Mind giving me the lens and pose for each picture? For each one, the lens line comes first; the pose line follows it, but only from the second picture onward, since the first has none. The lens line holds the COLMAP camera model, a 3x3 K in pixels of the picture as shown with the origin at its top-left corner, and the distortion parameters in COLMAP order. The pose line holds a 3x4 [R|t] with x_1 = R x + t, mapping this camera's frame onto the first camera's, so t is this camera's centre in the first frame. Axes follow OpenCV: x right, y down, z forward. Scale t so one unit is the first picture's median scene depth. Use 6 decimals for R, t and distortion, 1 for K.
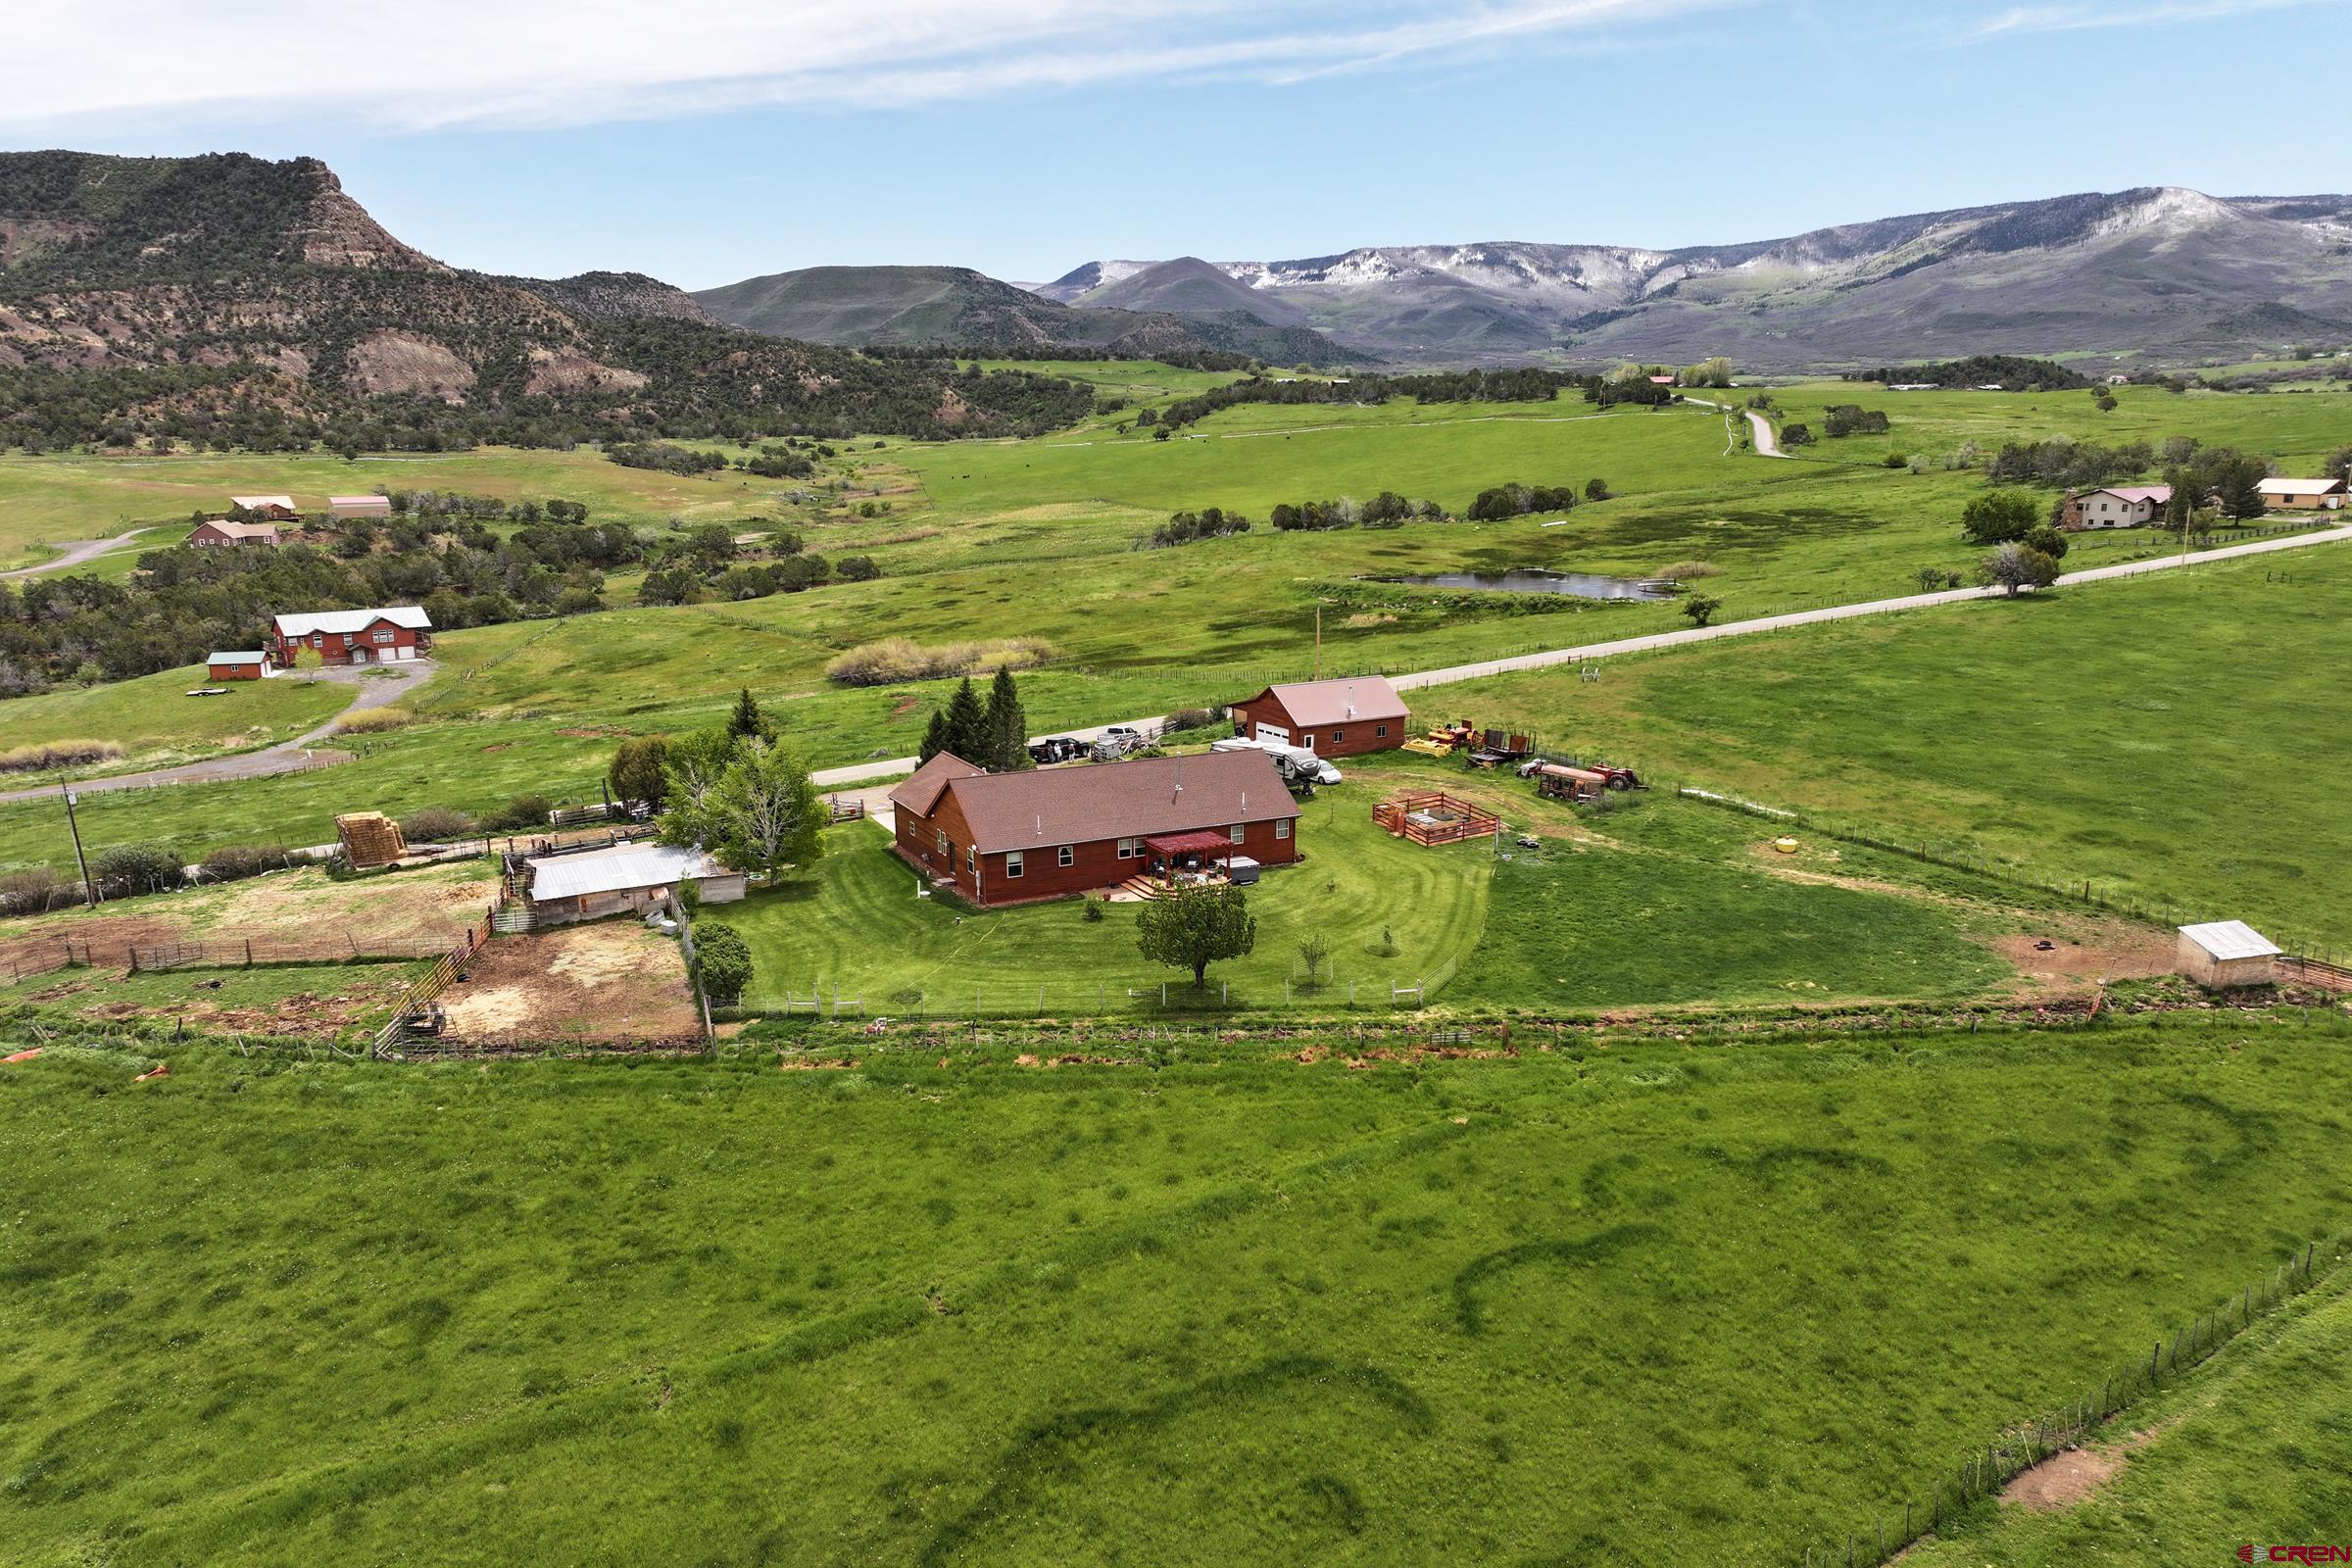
lens RADIAL K [[1646.4, 0, 1178.8], [0, 1646.4, 877.4], [0, 0, 1]] dist [-0.000918, 0.008294]
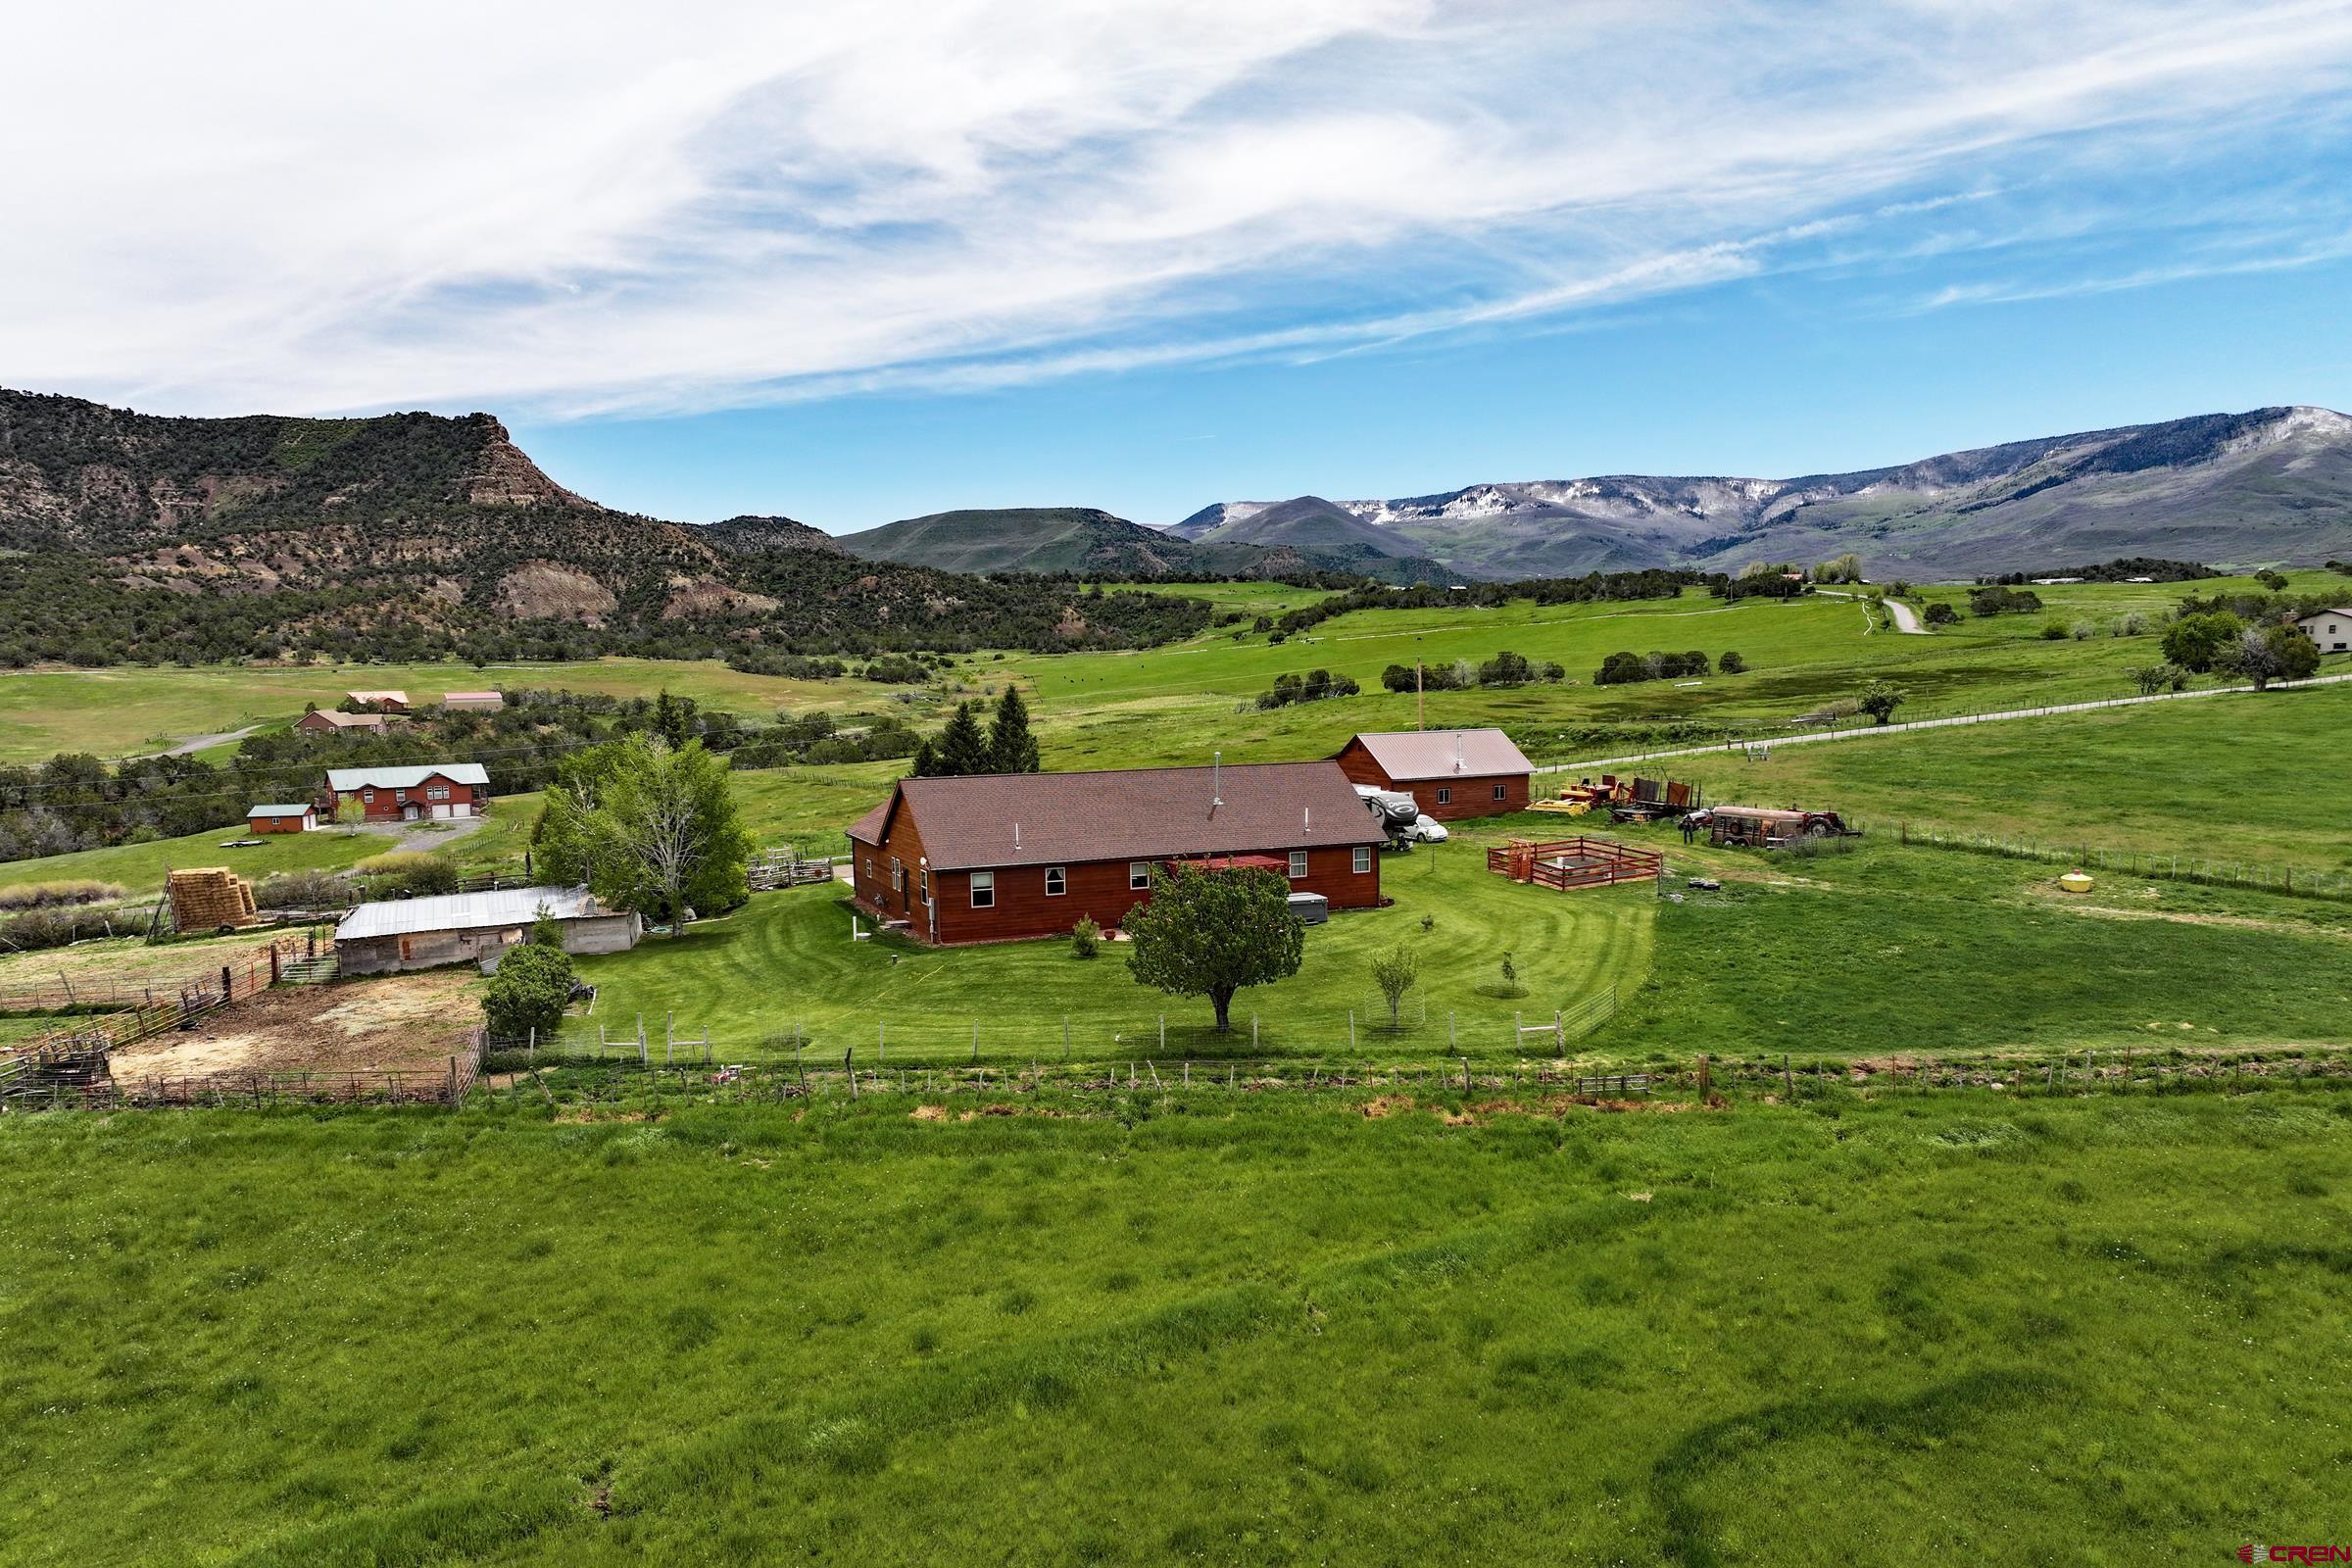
lens RADIAL K [[1646.4, 0, 1178.8], [0, 1646.4, 877.4], [0, 0, 1]] dist [-0.000918, 0.008294]
pose [[0.997160, -0.005112, -0.075139, 0.007738], [-0.005168, 0.990697, -0.135988, 0.016321], [0.075135, 0.135990, 0.987857, 0.057254]]
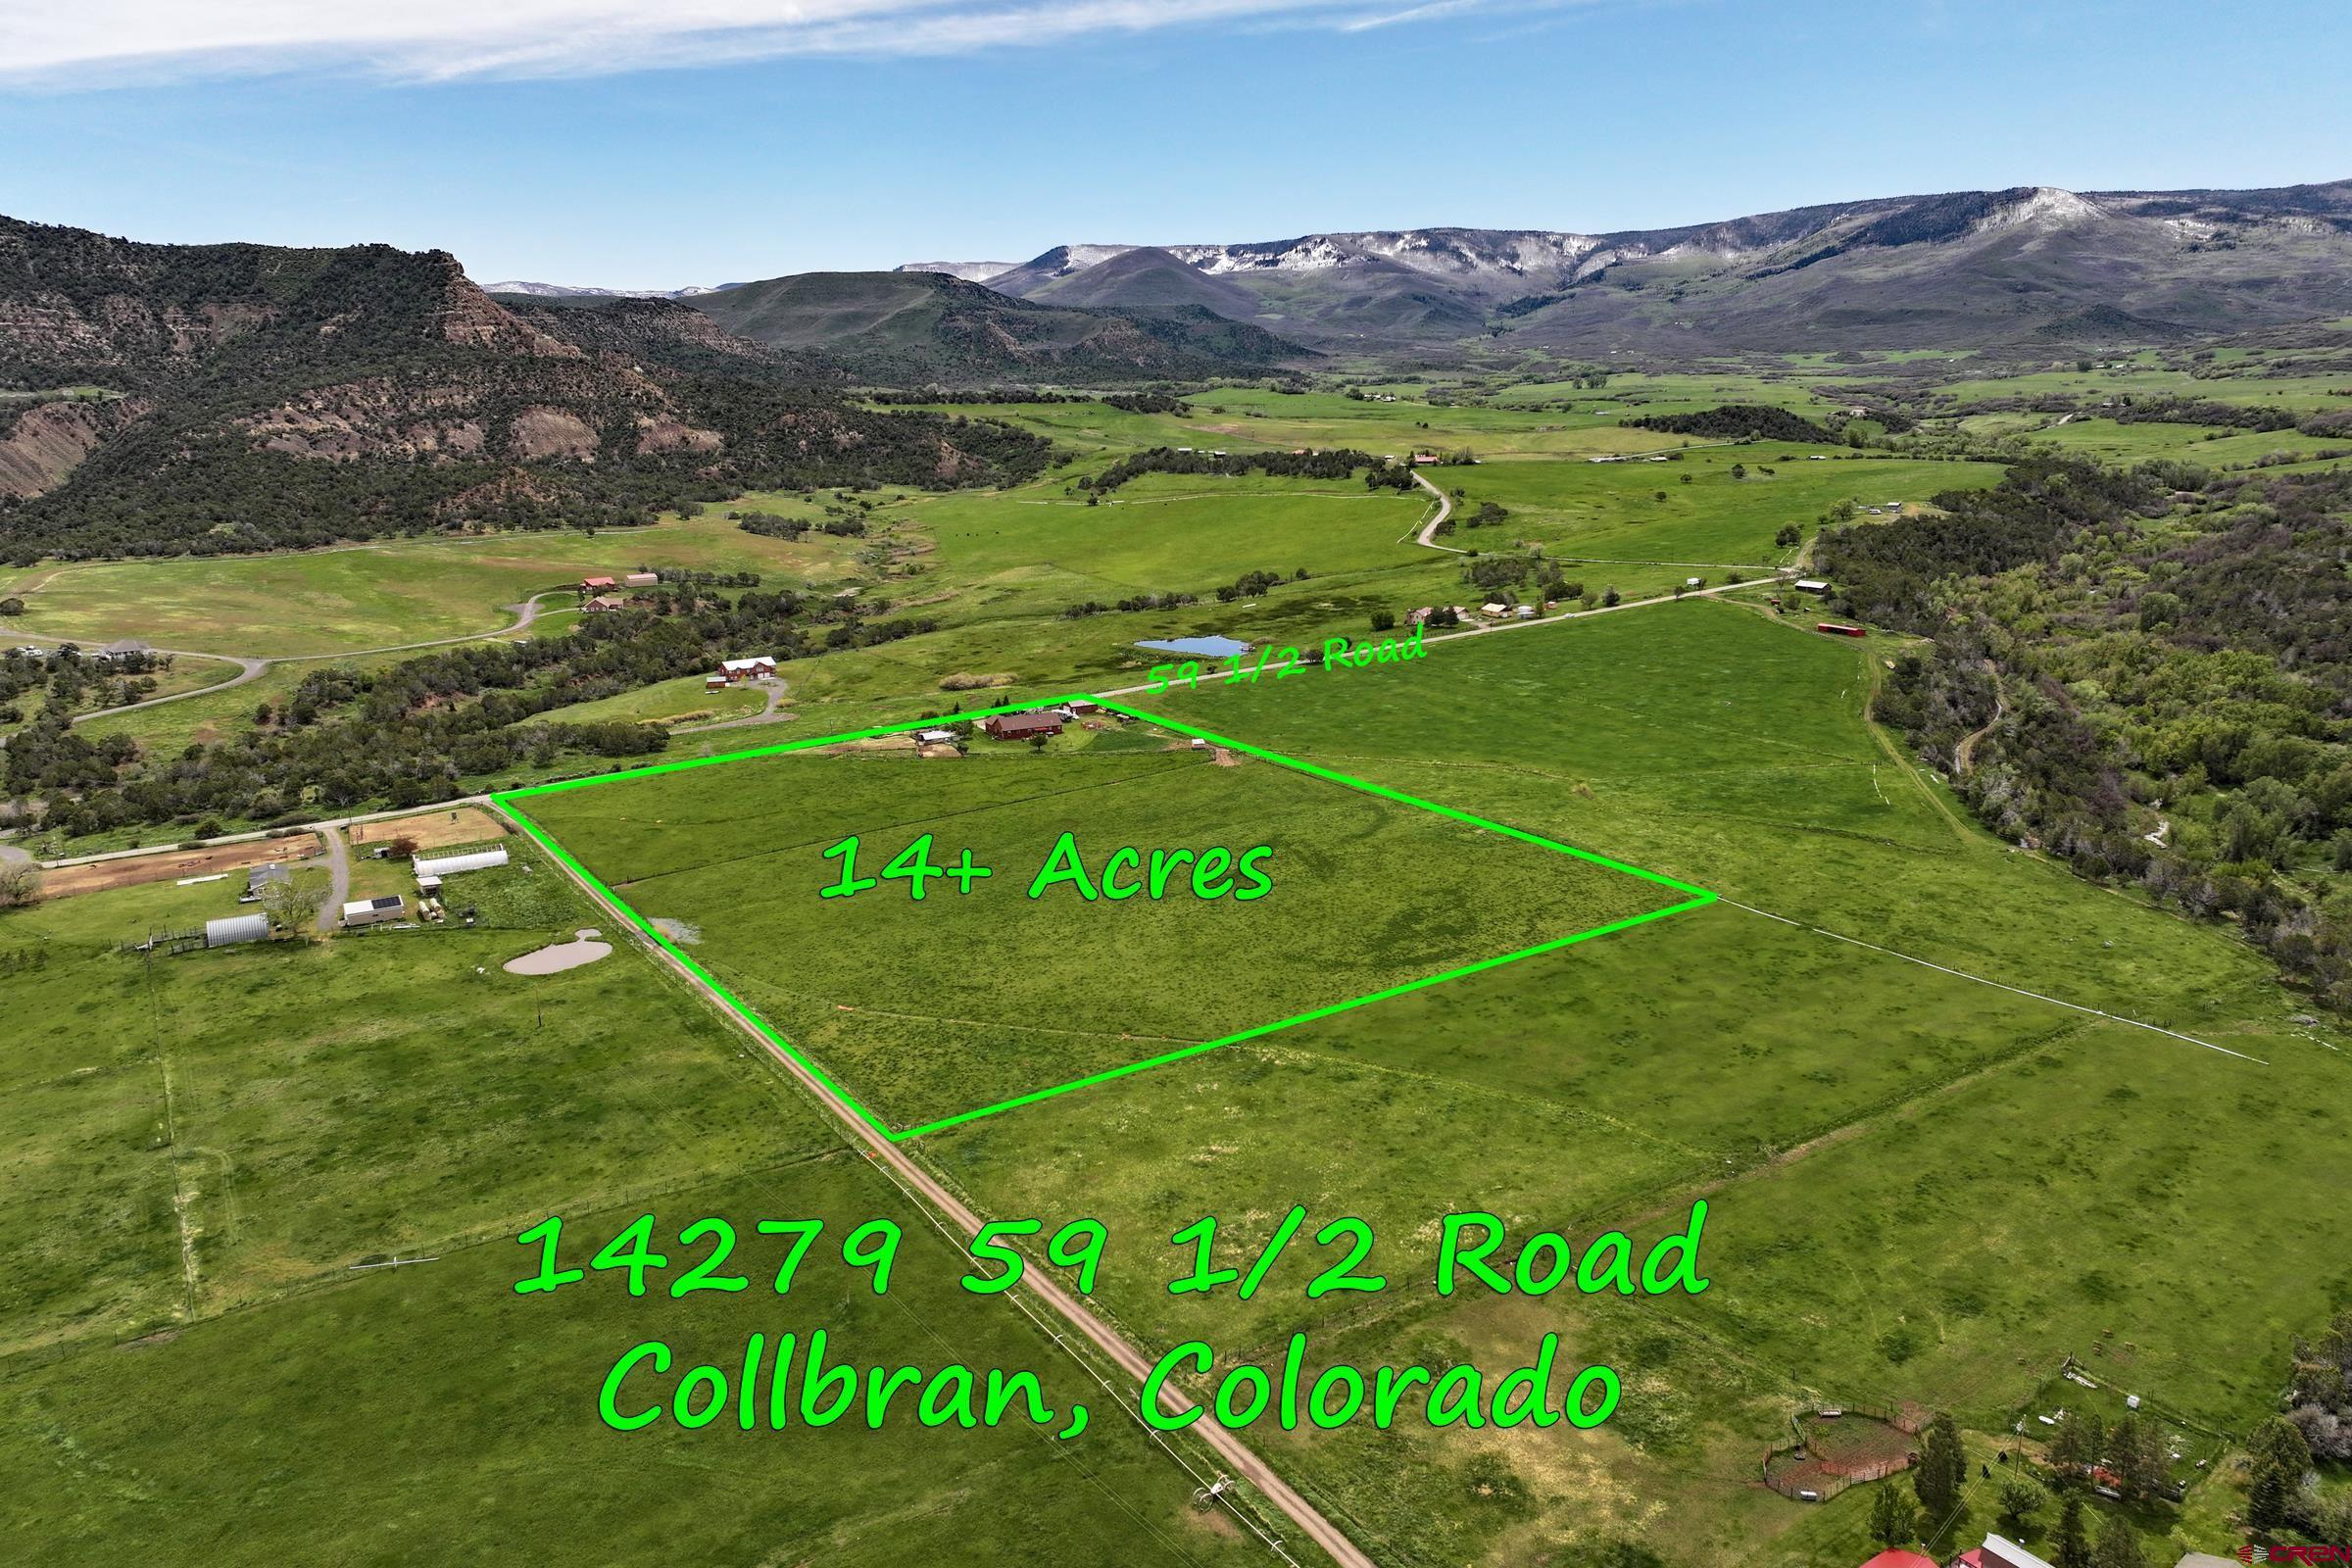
lens RADIAL K [[1646.4, 0, 1178.8], [0, 1646.4, 877.4], [0, 0, 1]] dist [-0.000918, 0.008294]
pose [[0.999875, -0.007587, 0.013848, 0.078413], [0.007230, 0.999645, 0.025655, 0.067778], [-0.014038, -0.025552, 0.999575, -0.912312]]
